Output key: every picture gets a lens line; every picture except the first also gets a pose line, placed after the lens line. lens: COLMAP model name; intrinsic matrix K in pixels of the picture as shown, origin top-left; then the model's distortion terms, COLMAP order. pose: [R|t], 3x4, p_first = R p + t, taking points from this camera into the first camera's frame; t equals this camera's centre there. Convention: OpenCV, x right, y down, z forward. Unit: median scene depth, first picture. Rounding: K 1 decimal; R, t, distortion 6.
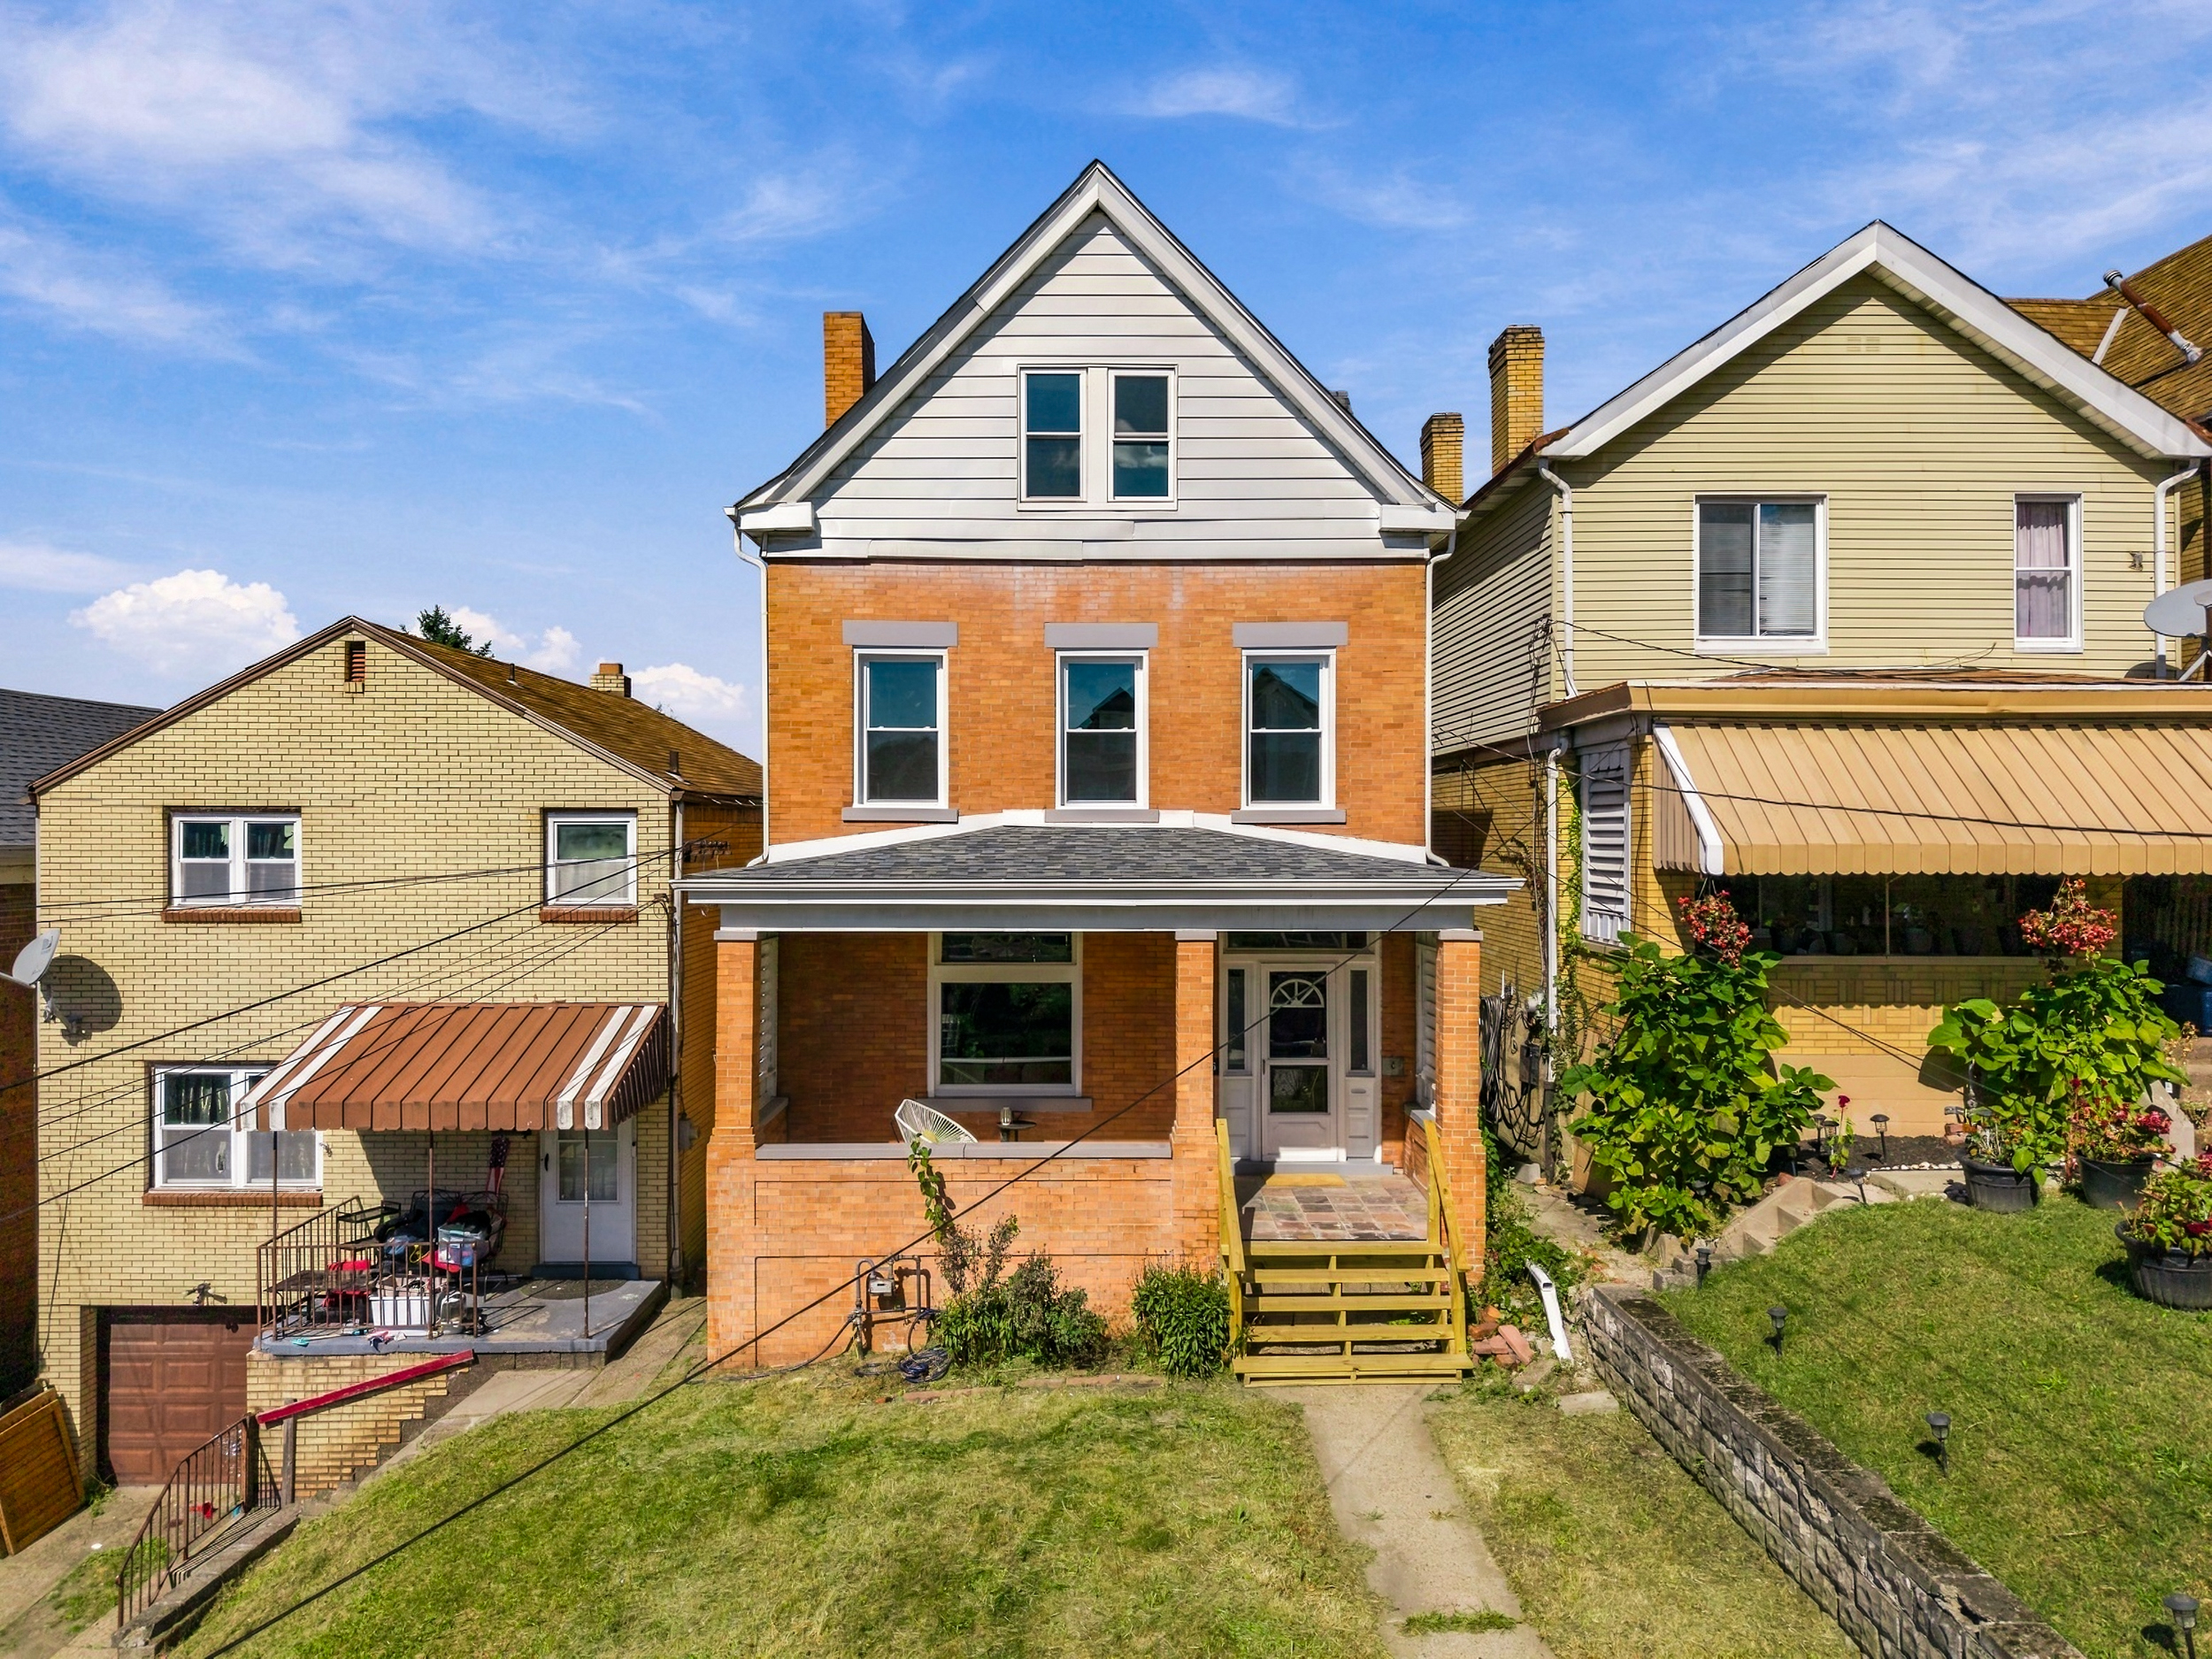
lens RADIAL K [[1510.6, 0, 1106.0], [0, 1510.6, 829.5], [0, 0, 1]] dist [-0.002887, -0.000820]
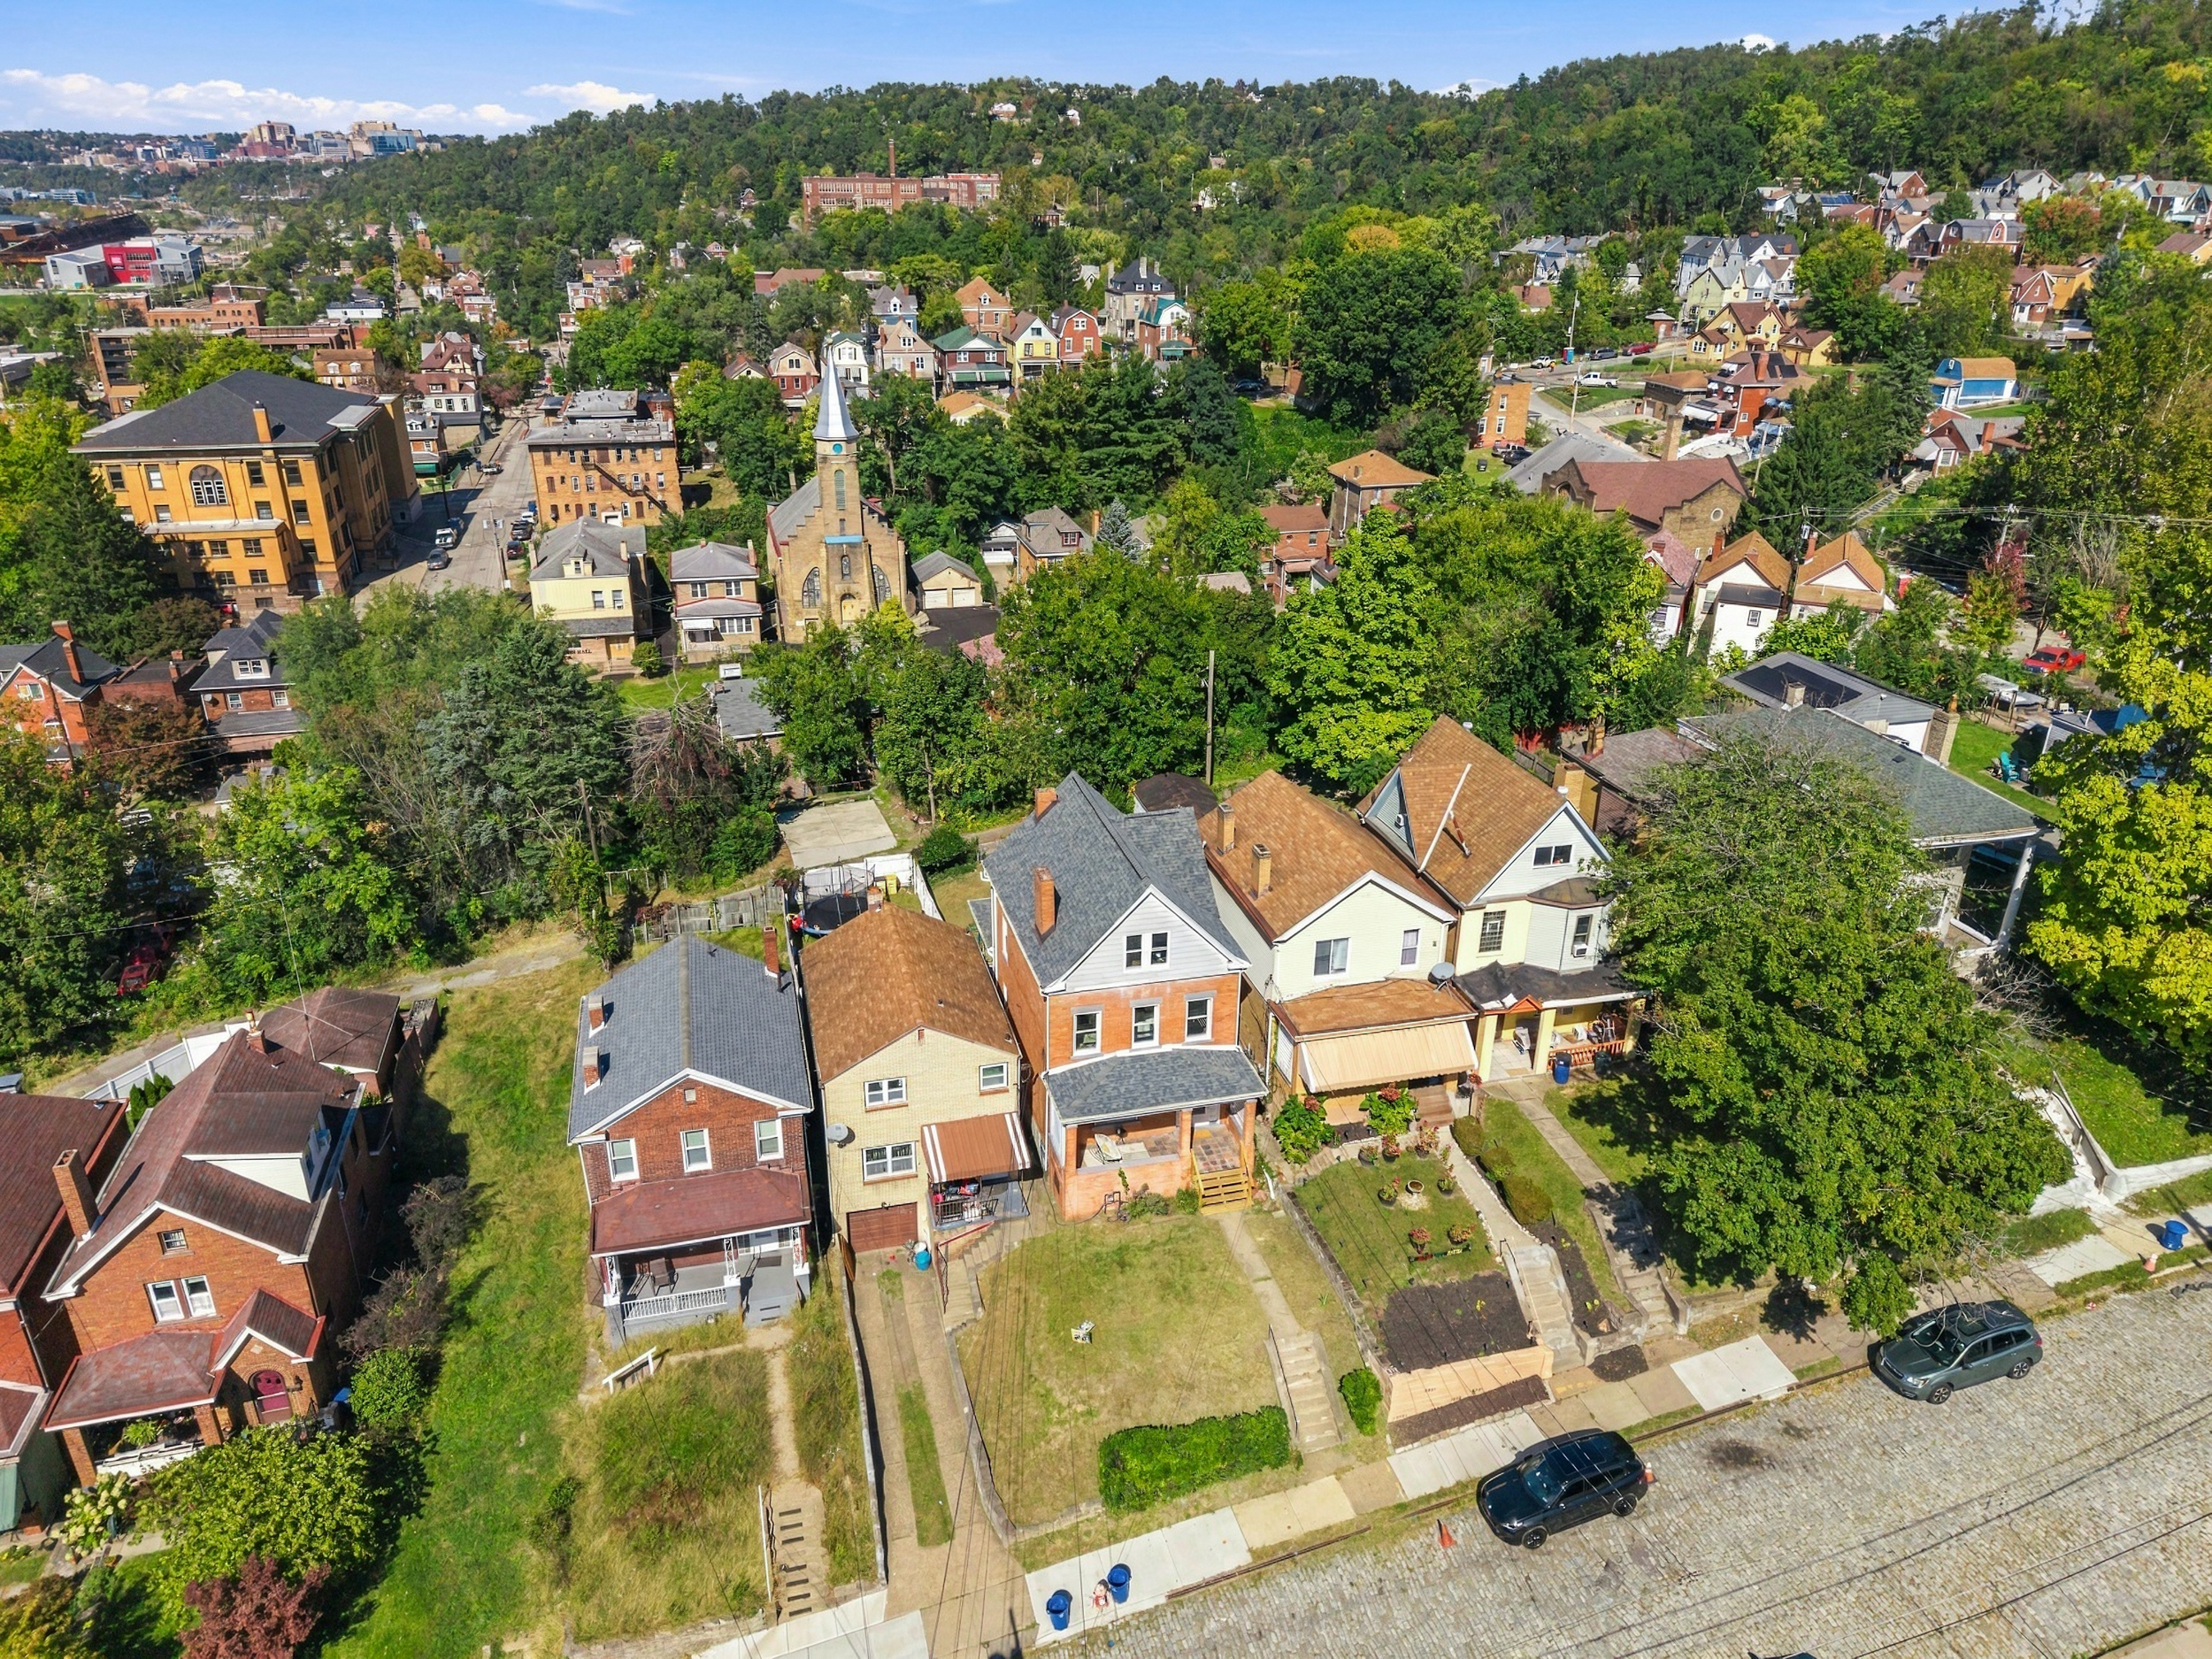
lens RADIAL K [[1510.6, 0, 1106.0], [0, 1510.6, 829.5], [0, 0, 1]] dist [-0.002887, -0.000820]
pose [[0.967091, -0.094331, 0.236299, -0.839223], [-0.006961, 0.918575, 0.395185, -1.790649], [-0.254337, -0.383824, 0.887689, -1.786600]]
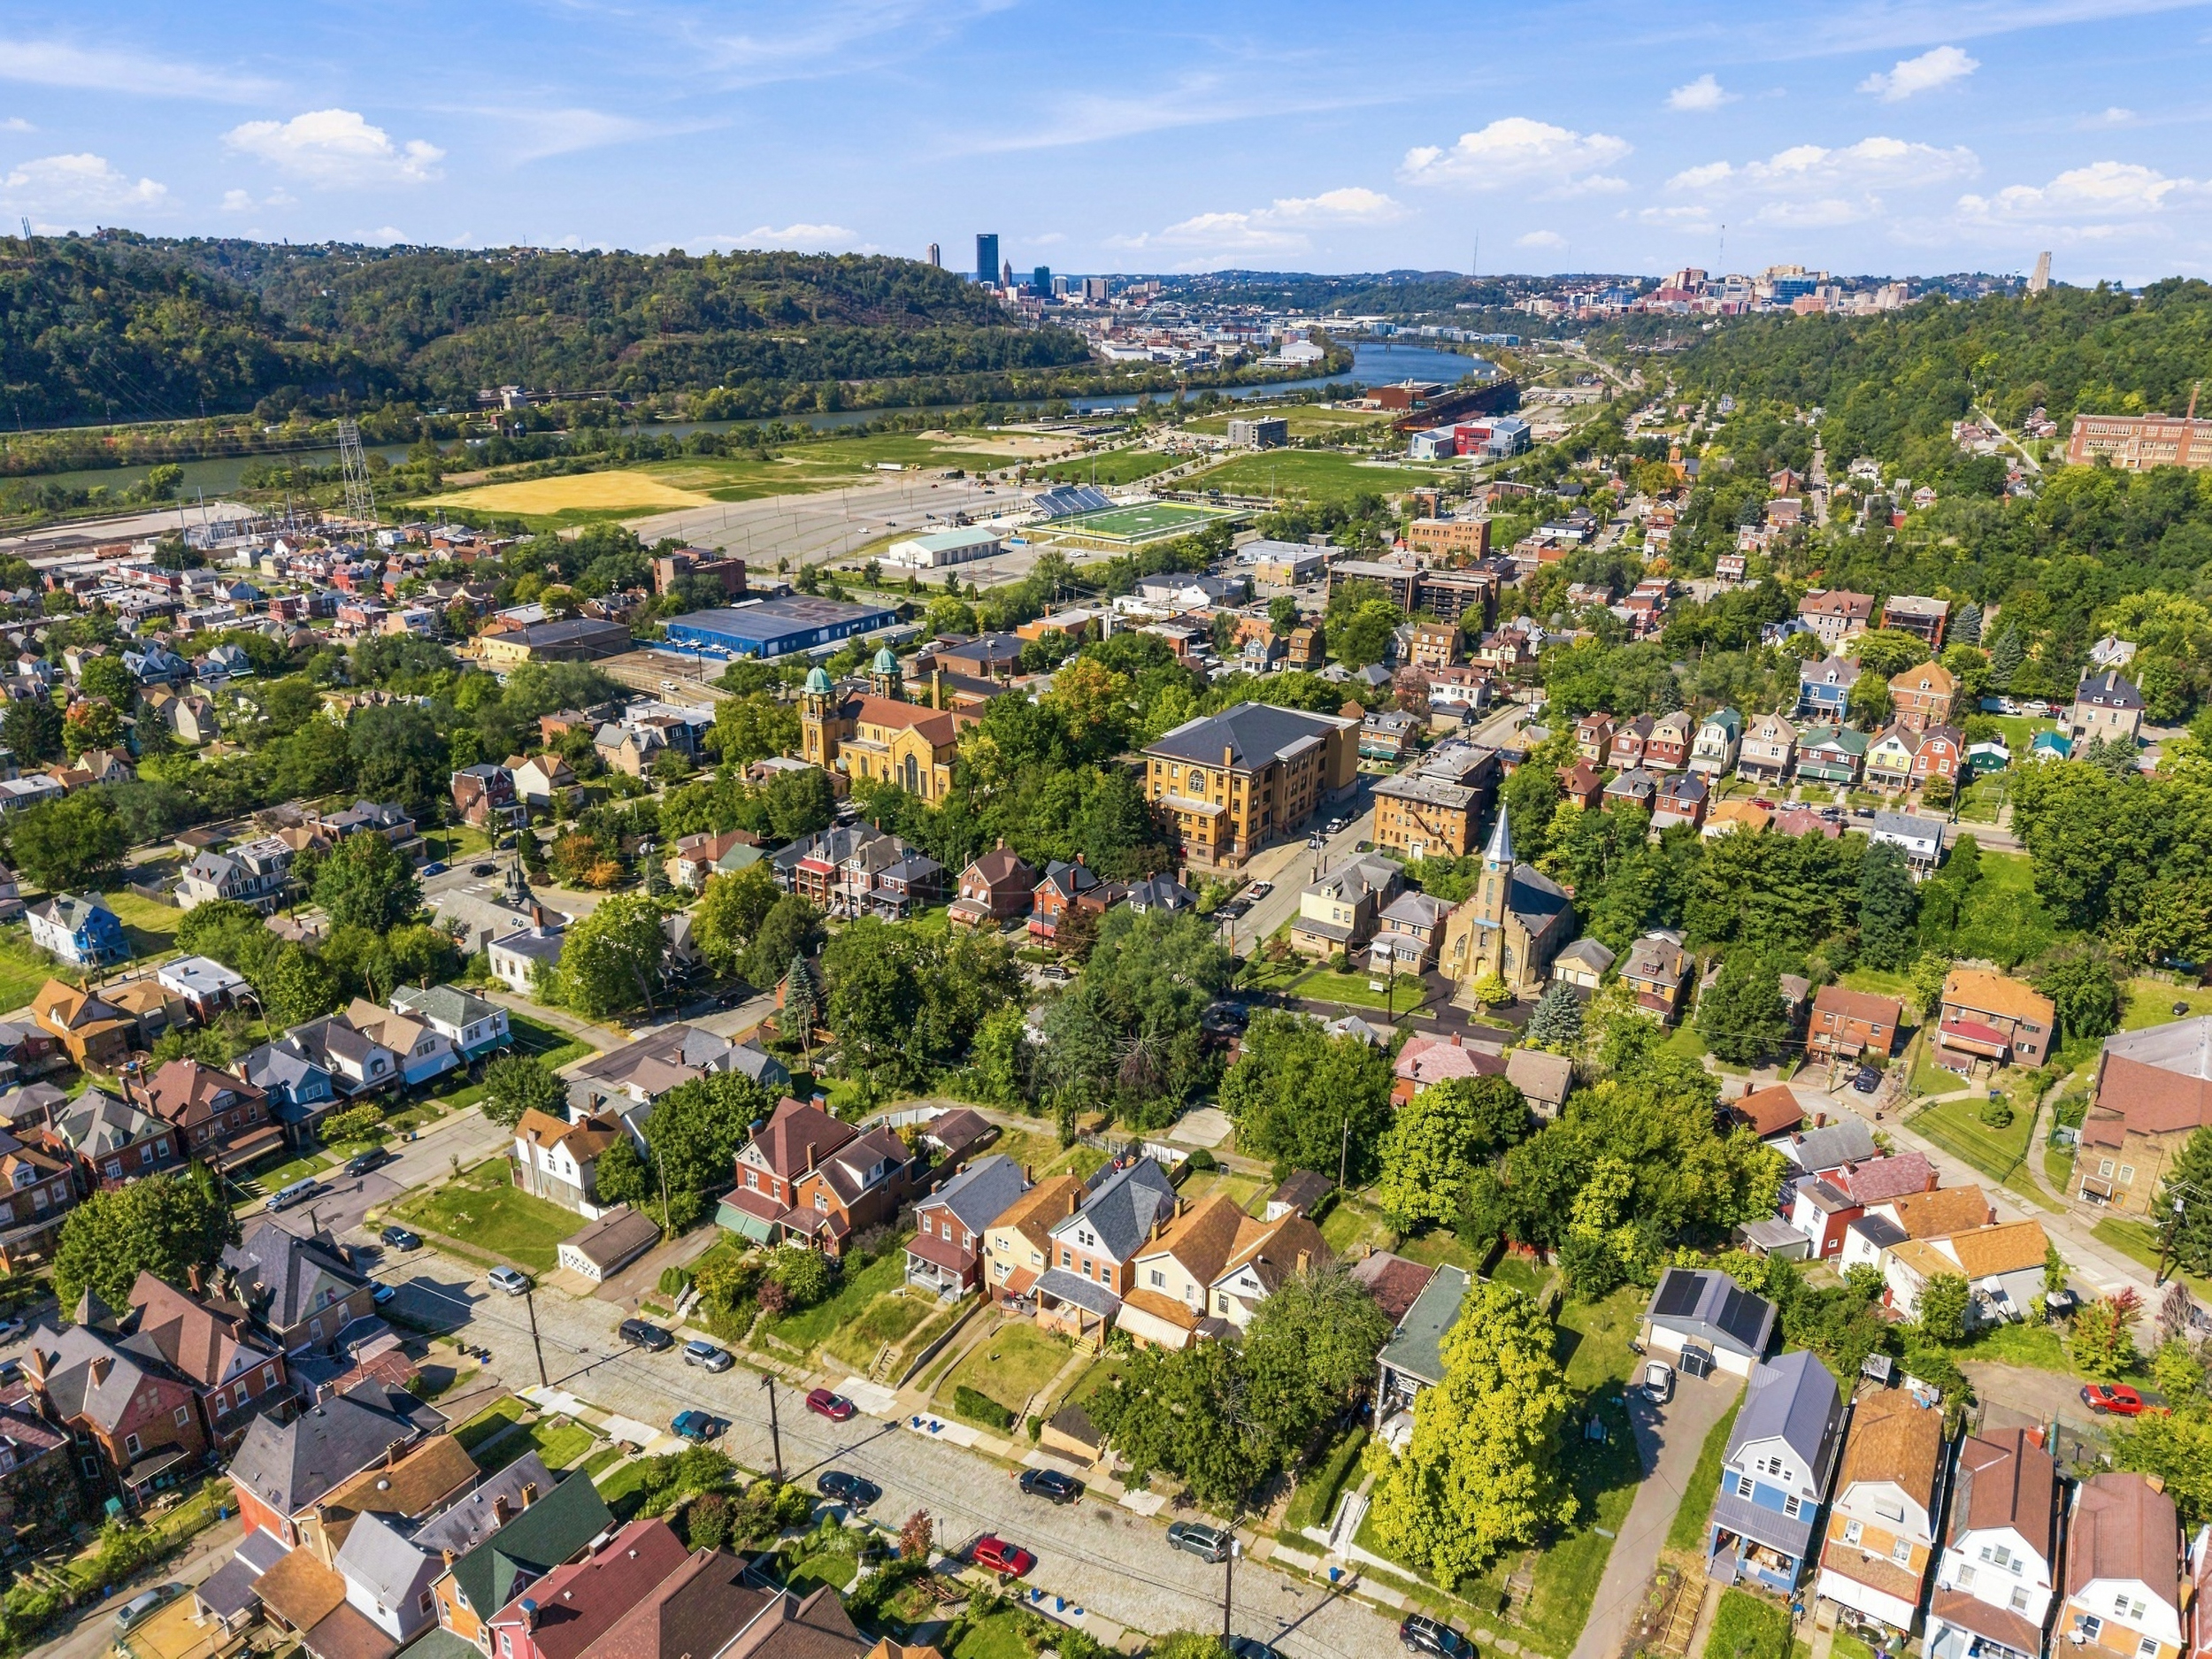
lens RADIAL K [[1478.7, 0, 1106.0], [0, 1478.7, 829.5], [0, 0, 1]] dist [0.029425, -0.000514]
pose [[0.838818, 0.200289, -0.506229, 3.743462], [-0.015252, 0.938146, 0.345903, -5.168249], [0.544198, -0.282429, 0.789989, -4.724159]]
